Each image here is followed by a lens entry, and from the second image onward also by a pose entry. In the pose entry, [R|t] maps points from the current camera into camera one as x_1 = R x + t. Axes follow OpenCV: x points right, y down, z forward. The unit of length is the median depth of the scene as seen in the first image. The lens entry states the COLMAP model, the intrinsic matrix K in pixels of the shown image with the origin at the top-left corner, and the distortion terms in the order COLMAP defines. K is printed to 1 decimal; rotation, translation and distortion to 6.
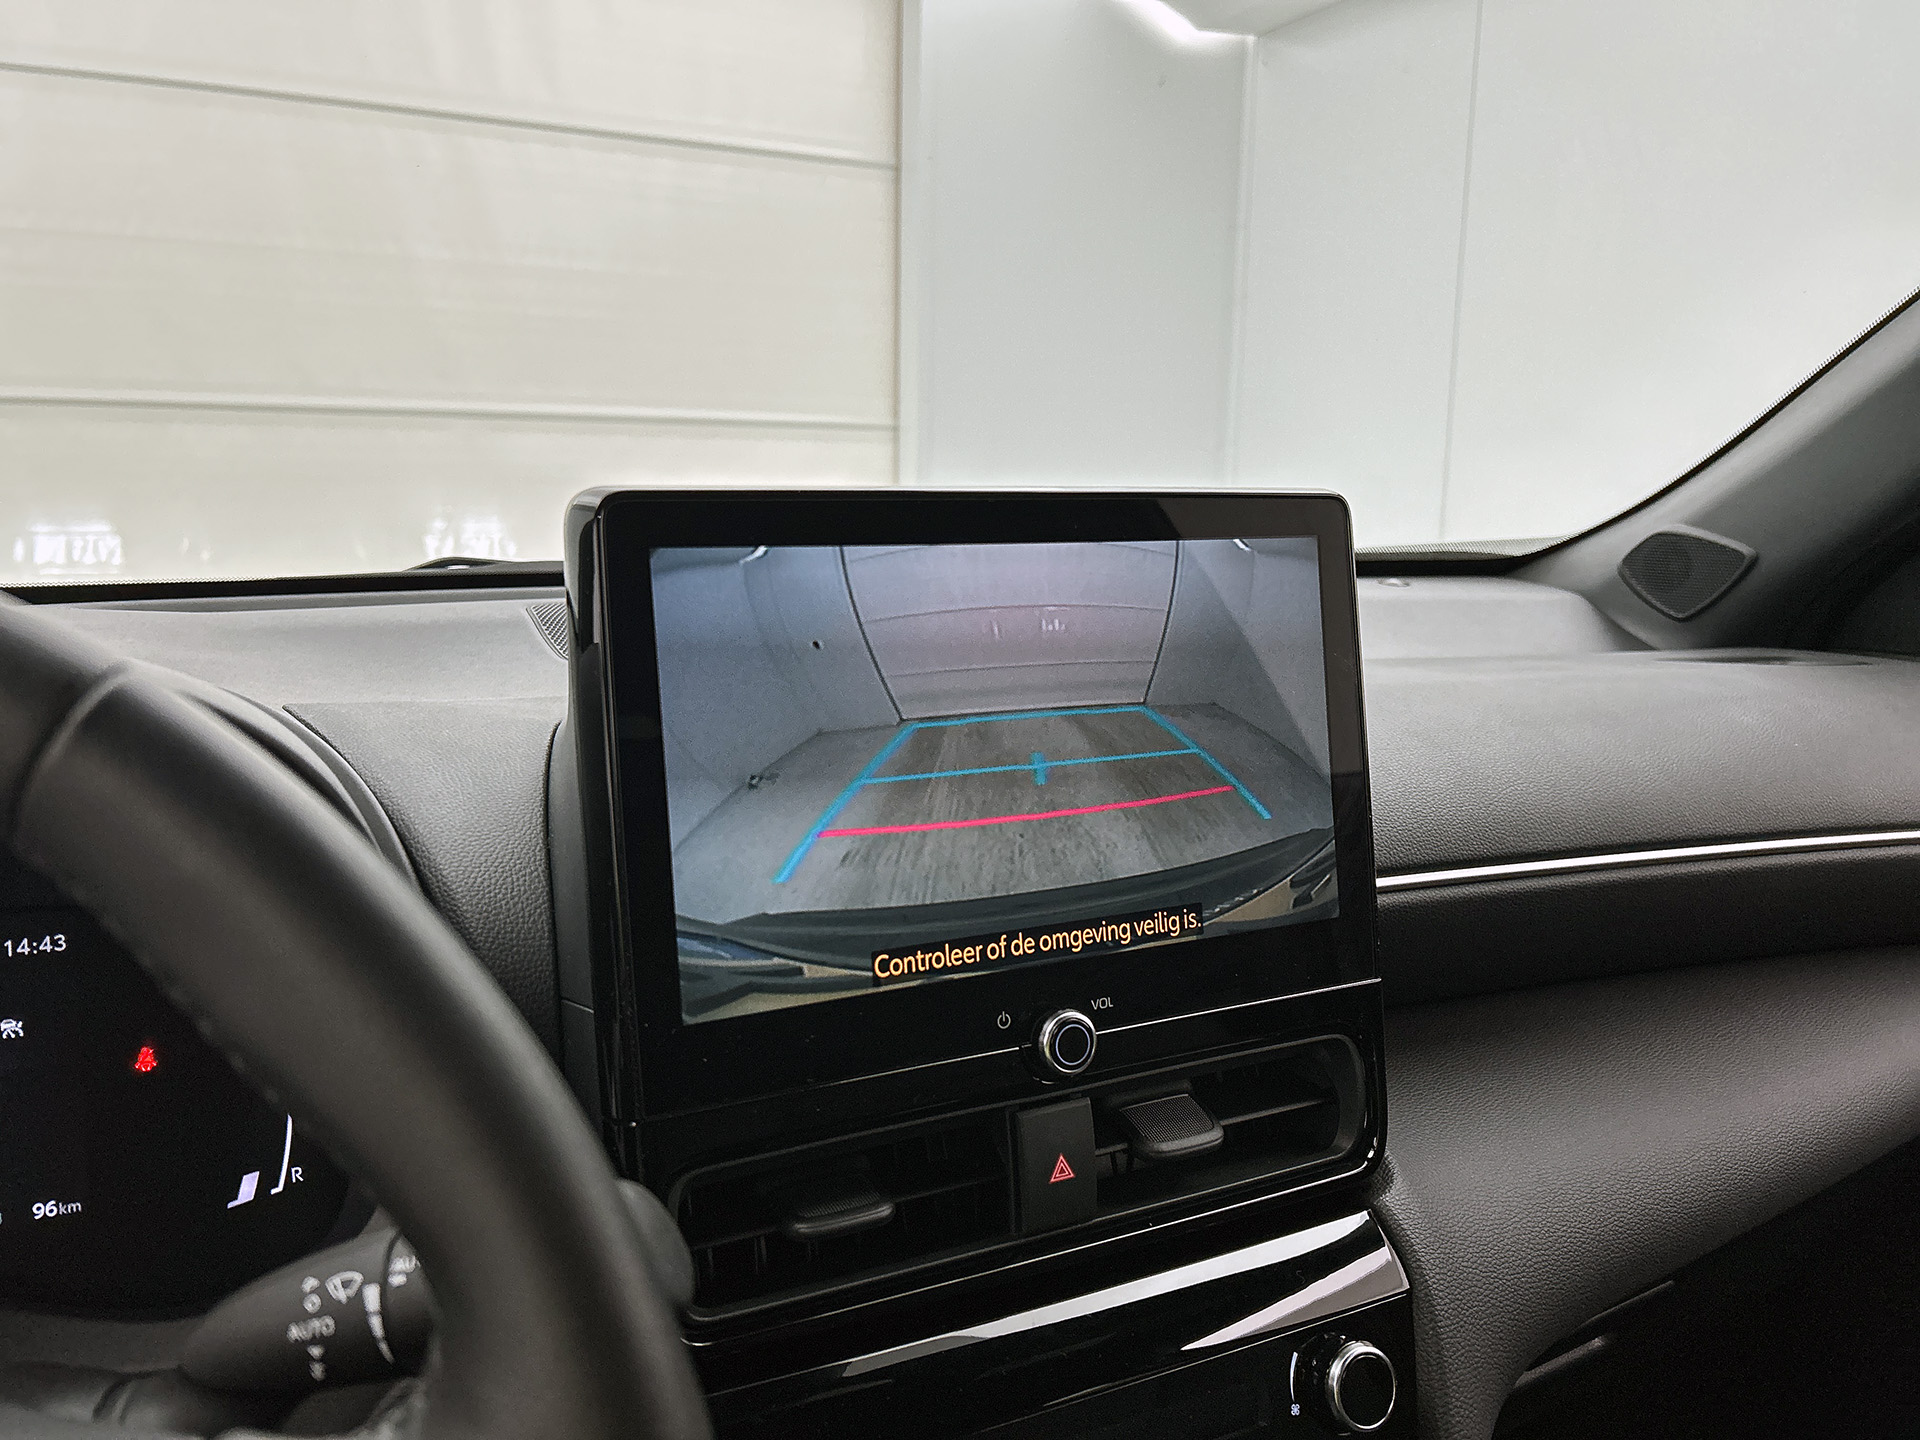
lens RADIAL K [[1458.7, 0, 953.8], [0, 1458.7, 722.7], [0, 0, 1]] dist [0.062971, -0.077770]
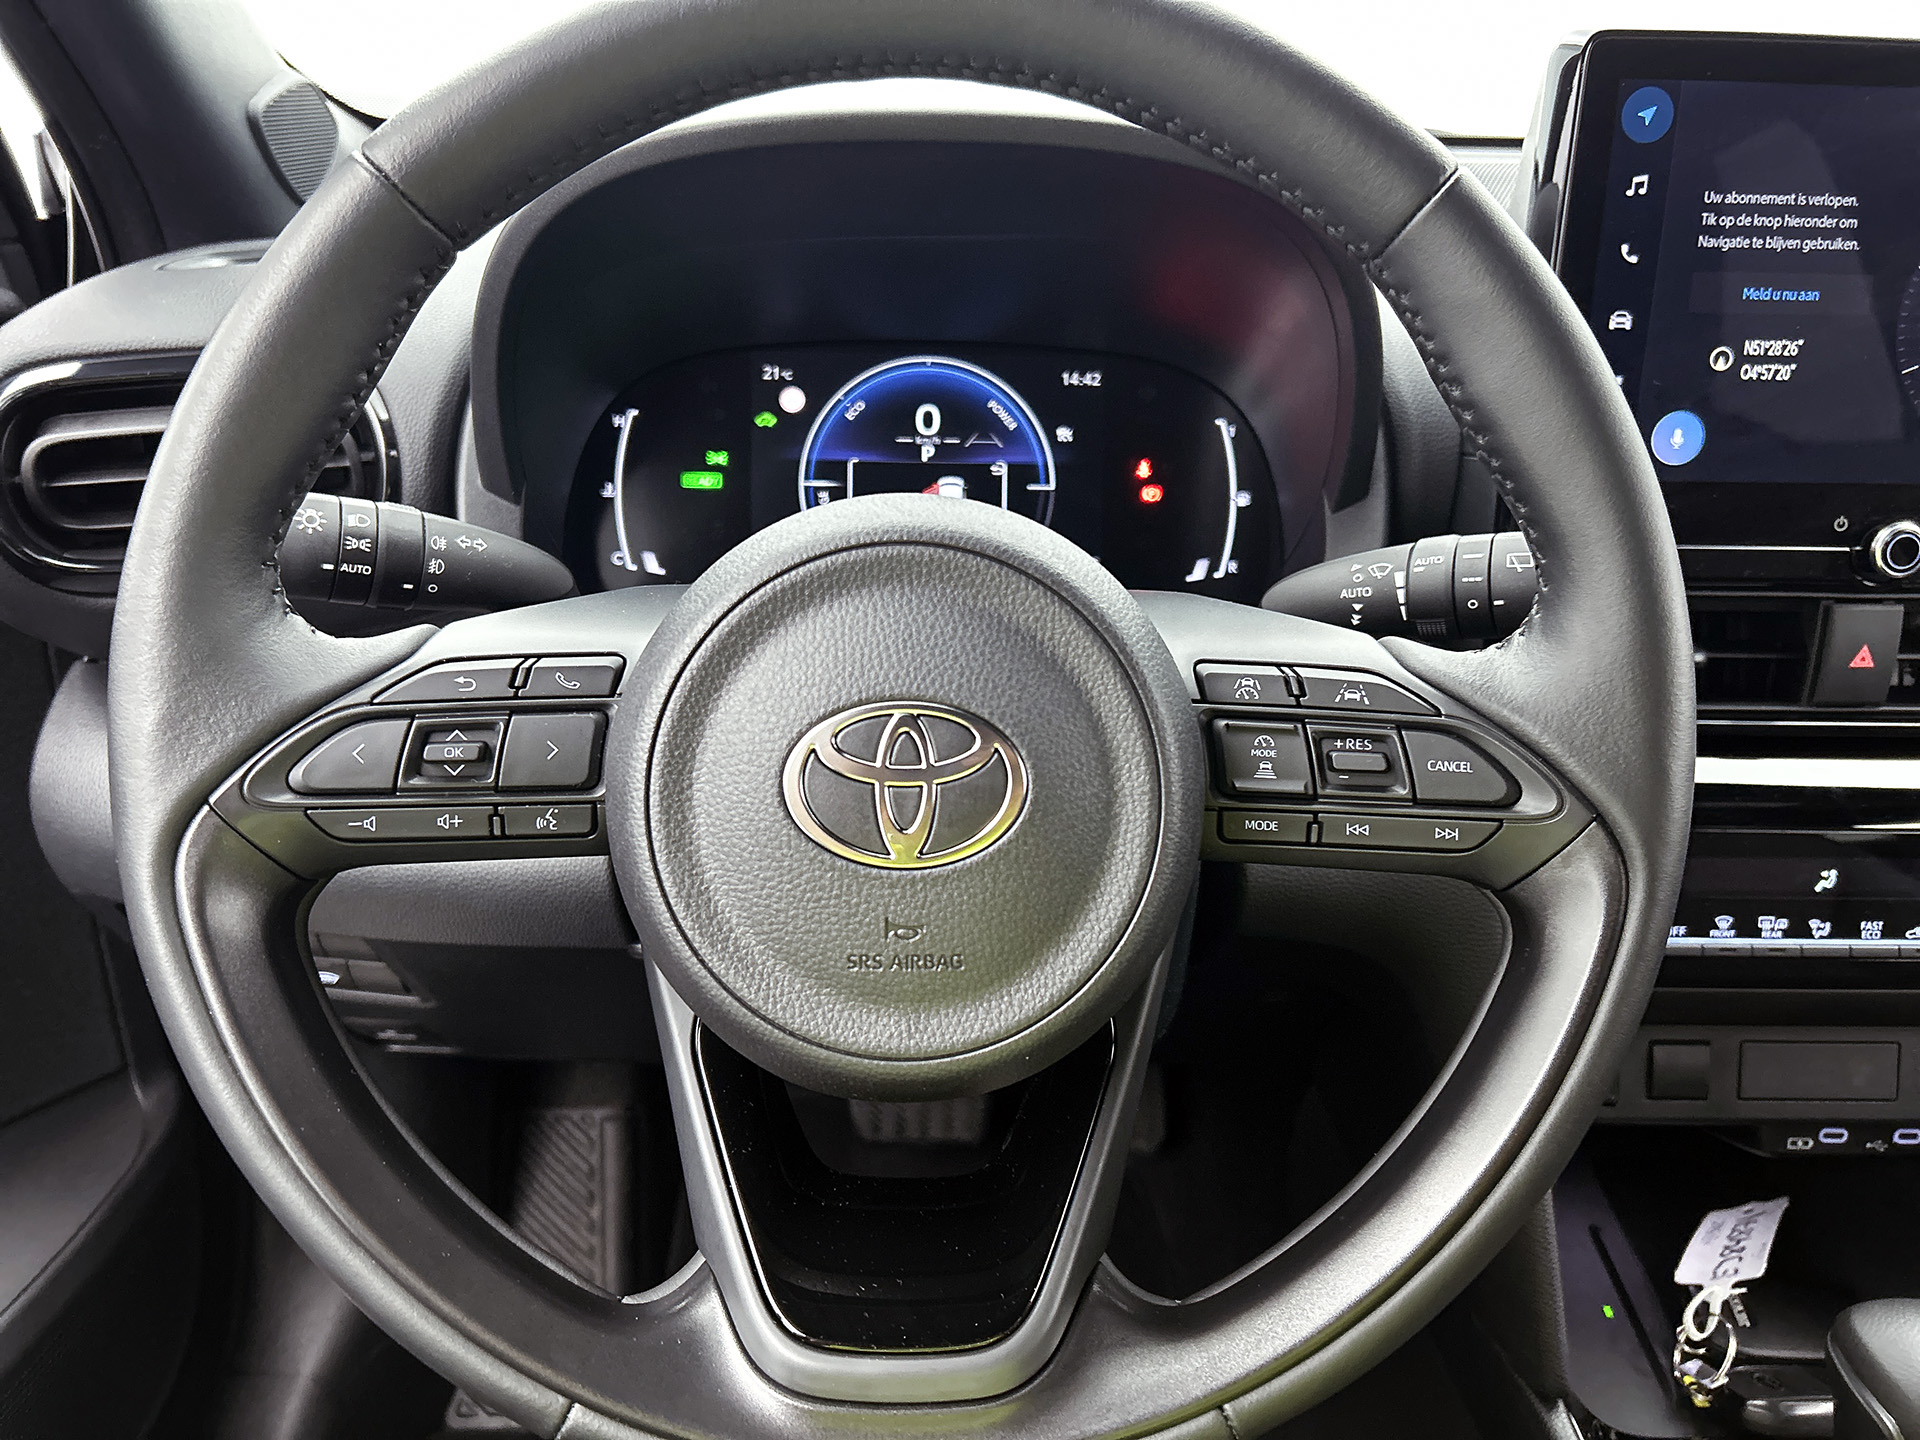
lens RADIAL K [[1458.7, 0, 958.6], [0, 1458.7, 724.0], [0, 0, 1]] dist [0.062971, -0.077770]
pose [[0.905171, 0.185797, -0.382290, -0.122974], [-0.085784, 0.960750, 0.263821, 0.106591], [0.416302, -0.206009, 0.885581, -0.371327]]
